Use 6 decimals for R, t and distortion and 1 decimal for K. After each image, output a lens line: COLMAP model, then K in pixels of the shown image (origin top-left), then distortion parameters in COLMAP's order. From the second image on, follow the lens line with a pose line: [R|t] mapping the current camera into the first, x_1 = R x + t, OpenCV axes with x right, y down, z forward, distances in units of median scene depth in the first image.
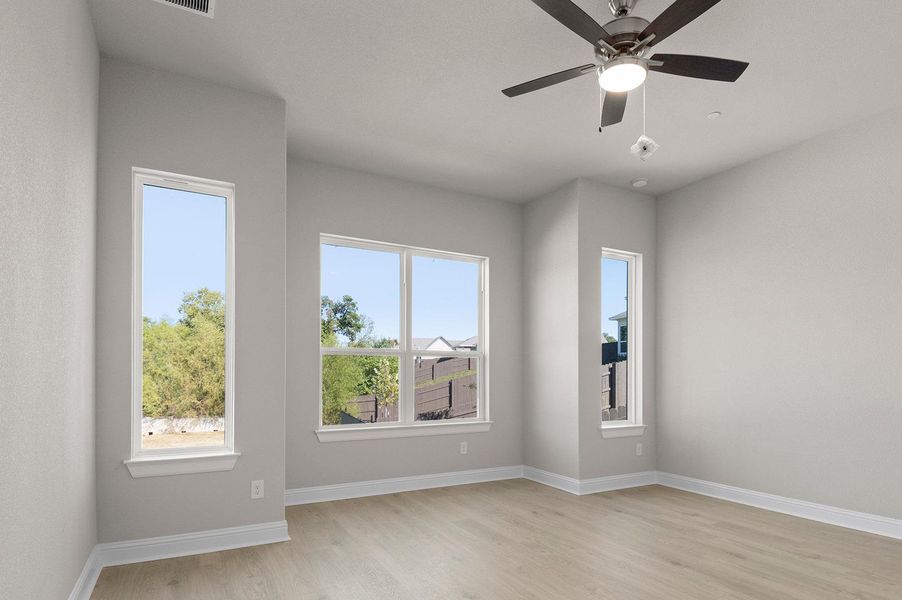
lens RADIAL K [[497.2, 0, 456.2], [0, 497.2, 355.0], [0, 0, 1]] dist [-0.004098, -0.001243]
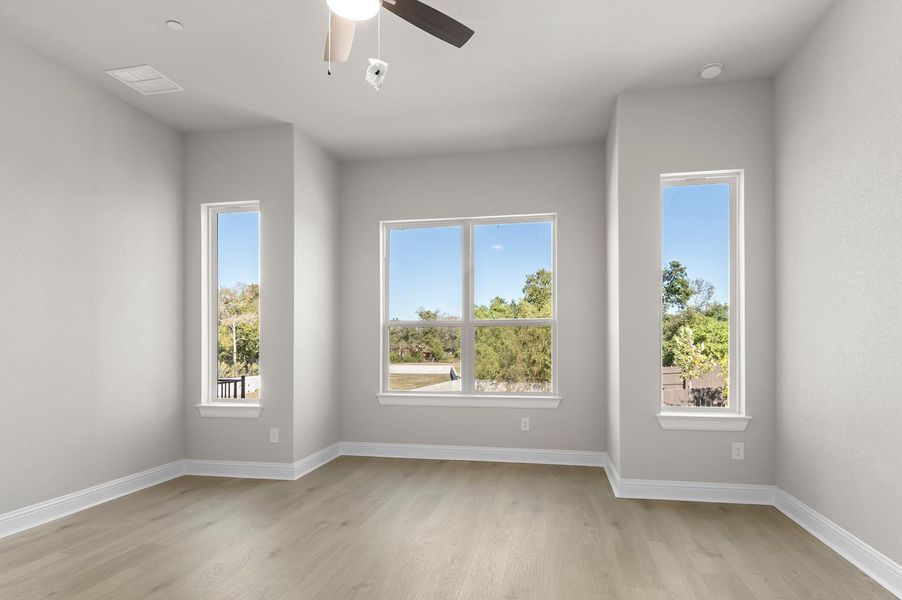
lens RADIAL K [[483.2, 0, 460.7], [0, 483.2, 324.3], [0, 0, 1]] dist [0.002134, -0.000773]
pose [[0.767082, -0.032751, -0.640712, 0.502406], [0.030518, 0.999428, -0.014551, 0.011436], [0.640822, -0.008391, 0.767643, 0.233697]]
